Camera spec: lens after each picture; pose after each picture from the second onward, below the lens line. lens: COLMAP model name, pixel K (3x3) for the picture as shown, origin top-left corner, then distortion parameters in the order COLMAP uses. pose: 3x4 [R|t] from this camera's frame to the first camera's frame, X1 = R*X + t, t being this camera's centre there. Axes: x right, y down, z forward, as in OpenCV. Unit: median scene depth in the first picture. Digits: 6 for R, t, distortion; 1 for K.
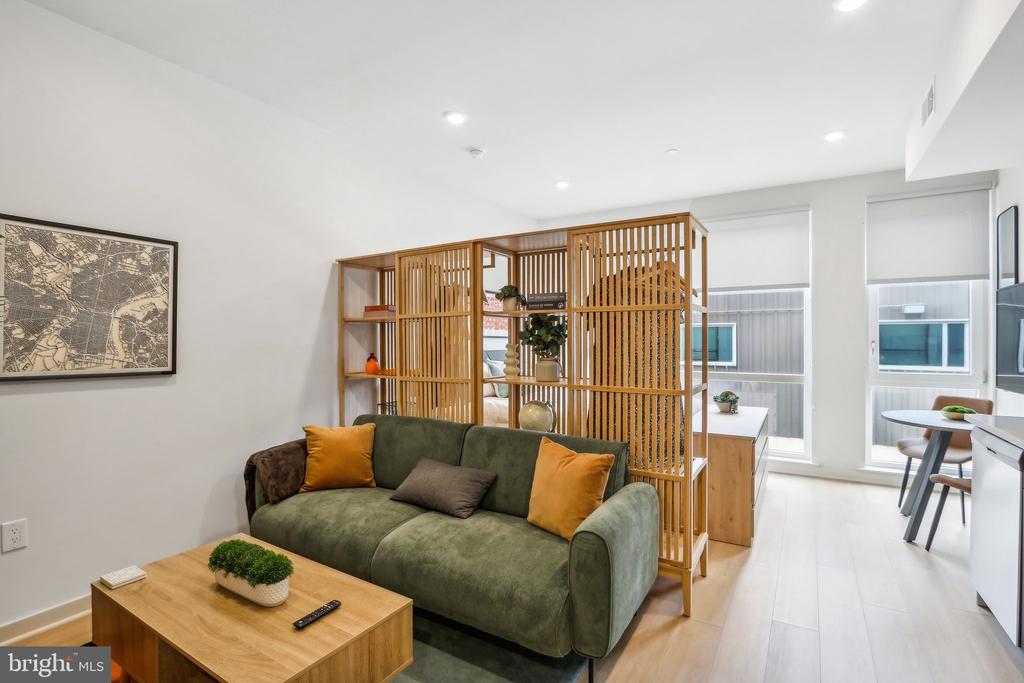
lens RADIAL K [[482.6, 0, 514.7], [0, 482.6, 342.8], [0, 0, 1]] dist [-0.025397, 0.004888]
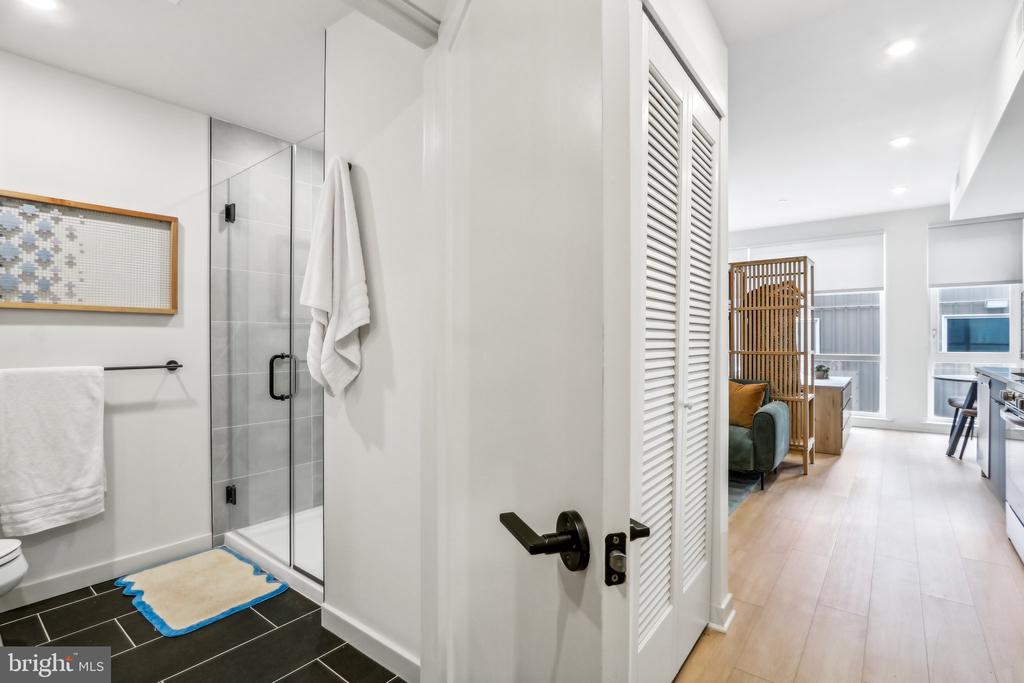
lens RADIAL K [[482.6, 0, 513.0], [0, 482.6, 340.1], [0, 0, 1]] dist [-0.025397, 0.004888]
pose [[0.991738, -0.001644, -0.128272, -0.396287], [0.001512, 0.999998, -0.001127, 0.040440], [0.128274, 0.000924, 0.991738, -0.739073]]
